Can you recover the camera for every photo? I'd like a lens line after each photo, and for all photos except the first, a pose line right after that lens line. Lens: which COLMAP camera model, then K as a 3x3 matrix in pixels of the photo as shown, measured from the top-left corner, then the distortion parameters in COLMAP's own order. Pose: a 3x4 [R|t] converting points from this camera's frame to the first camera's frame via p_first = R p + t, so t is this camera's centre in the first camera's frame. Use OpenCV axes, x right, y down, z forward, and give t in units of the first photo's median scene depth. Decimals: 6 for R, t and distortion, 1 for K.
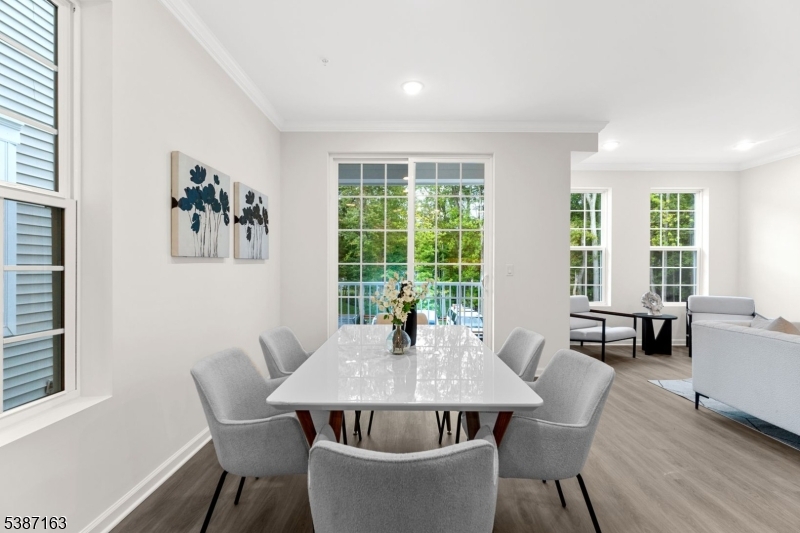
lens RADIAL K [[350.1, 0, 407.9], [0, 350.1, 267.8], [0, 0, 1]] dist [0.002128, 0.000103]
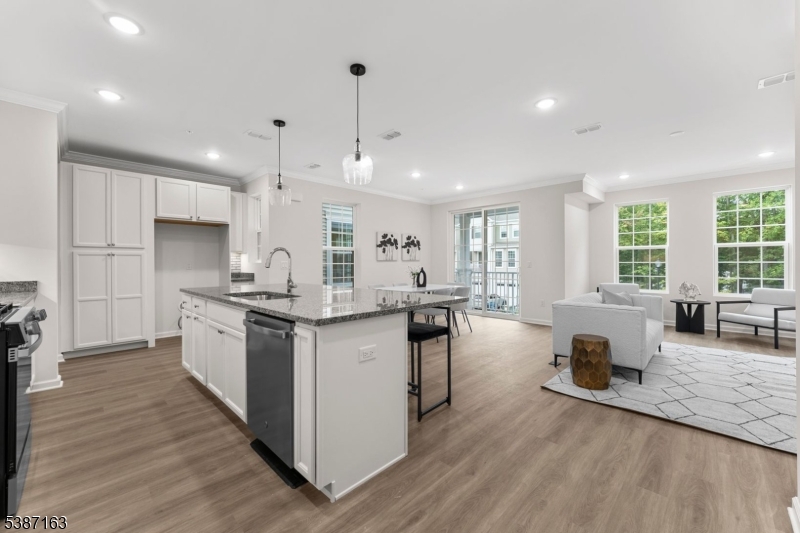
lens RADIAL K [[320.7, 0, 400.4], [0, 320.7, 263.8], [0, 0, 1]] dist [-0.001505, 0.000131]
pose [[0.707895, -0.006212, -0.706290, 0.780131], [0.001028, 0.999969, -0.007765, 0.011466], [0.706317, 0.004771, 0.707880, -0.499294]]
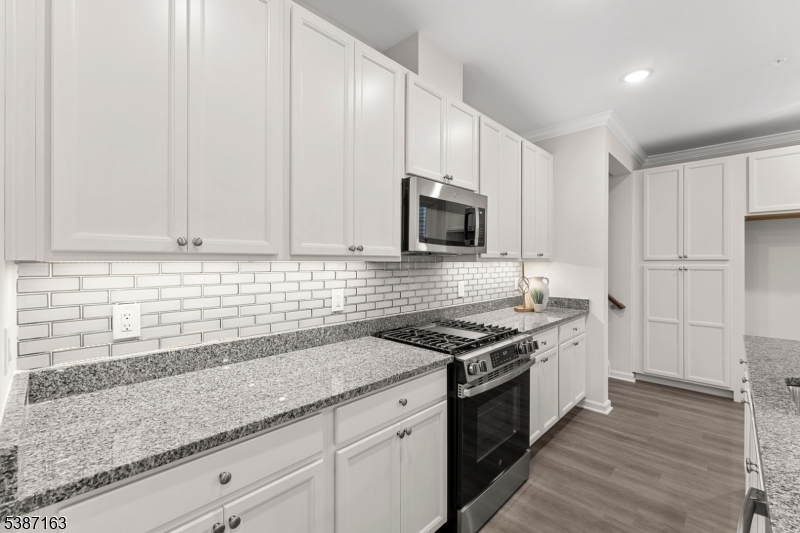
lens RADIAL K [[341.8, 0, 398.2], [0, 341.8, 264.2], [0, 0, 1]] dist [0.003989, -0.000598]
pose [[-0.702221, -0.004028, -0.711948, 0.580513], [-0.012134, 0.999906, 0.006311, -0.029975], [0.711856, 0.013071, -0.702204, -0.352244]]
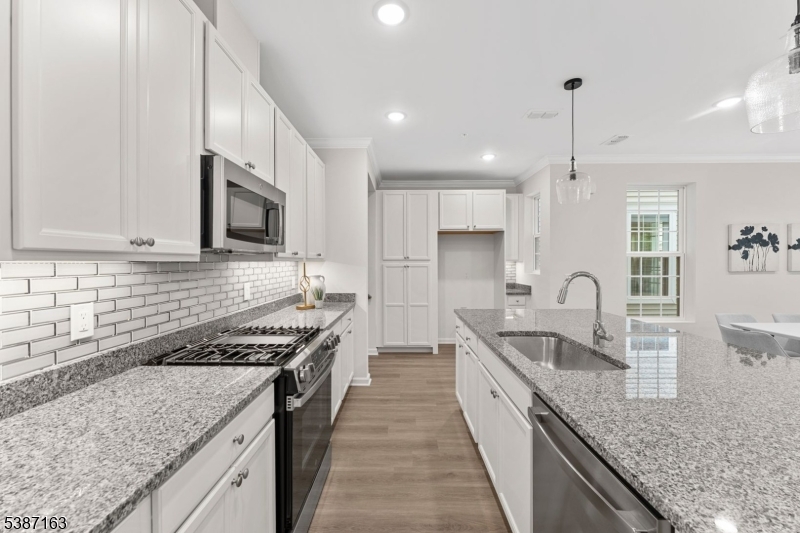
lens RADIAL K [[320.7, 0, 400.8], [0, 320.7, 264.8], [0, 0, 1]] dist [-0.001505, 0.000131]
pose [[-0.013816, 0.002531, -0.999901, 0.582451], [-0.006162, 0.999978, 0.002616, -0.029257], [0.999886, 0.006197, -0.013800, -0.441415]]
